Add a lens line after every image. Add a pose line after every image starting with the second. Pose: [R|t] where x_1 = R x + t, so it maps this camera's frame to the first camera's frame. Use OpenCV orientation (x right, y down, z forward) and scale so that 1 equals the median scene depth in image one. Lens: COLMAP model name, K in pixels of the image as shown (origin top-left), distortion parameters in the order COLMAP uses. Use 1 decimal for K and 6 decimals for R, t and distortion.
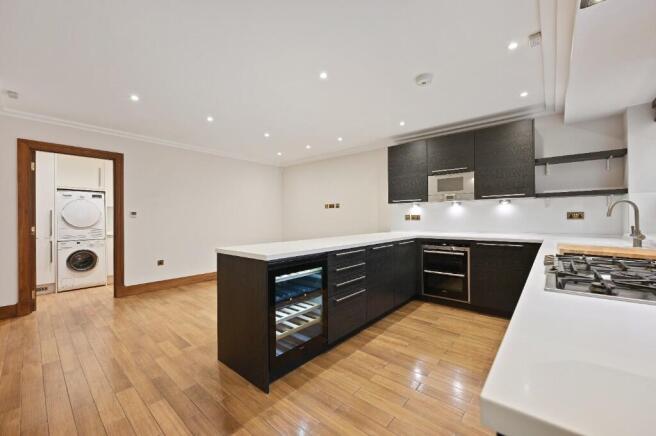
lens RADIAL K [[259.9, 0, 329.5], [0, 259.9, 216.2], [0, 0, 1]] dist [-0.002086, 0.000144]
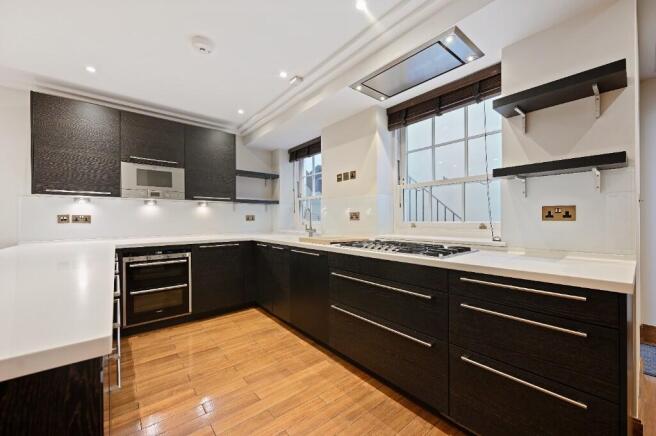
lens RADIAL K [[259.9, 0, 324.7], [0, 259.9, 218.4], [0, 0, 1]] dist [-0.002086, 0.000144]
pose [[0.178523, 0.009296, 0.983892, -0.286384], [-0.005282, 0.999950, -0.008489, 0.008432], [-0.983922, -0.003681, 0.178563, 0.402886]]
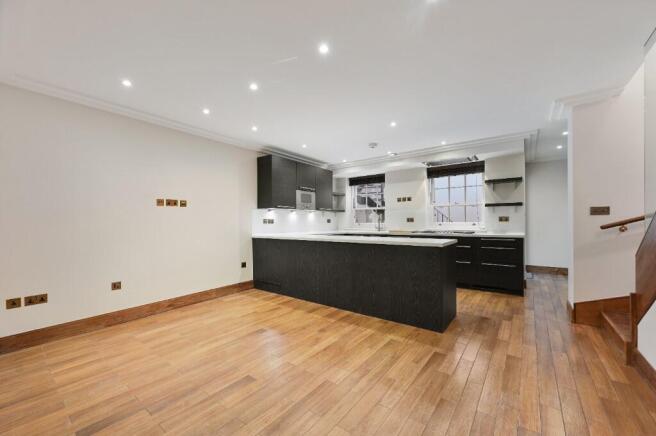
lens RADIAL K [[259.9, 0, 325.1], [0, 259.9, 221.7], [0, 0, 1]] dist [-0.002086, 0.000144]
pose [[-0.045307, 0.007755, 0.998943, -1.177722], [-0.003244, 0.999963, -0.007910, 0.021607], [-0.998968, -0.003599, -0.045280, 1.157751]]
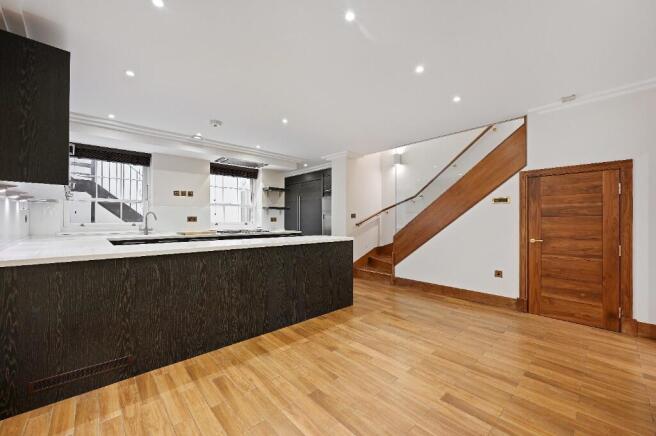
lens RADIAL K [[259.9, 0, 328.8], [0, 259.9, 223.2], [0, 0, 1]] dist [-0.002086, 0.000144]
pose [[-0.992403, 0.006924, 0.122831, -0.347338], [0.006768, 0.999976, -0.001690, 0.024518], [-0.122839, -0.000846, -0.992426, 1.900589]]
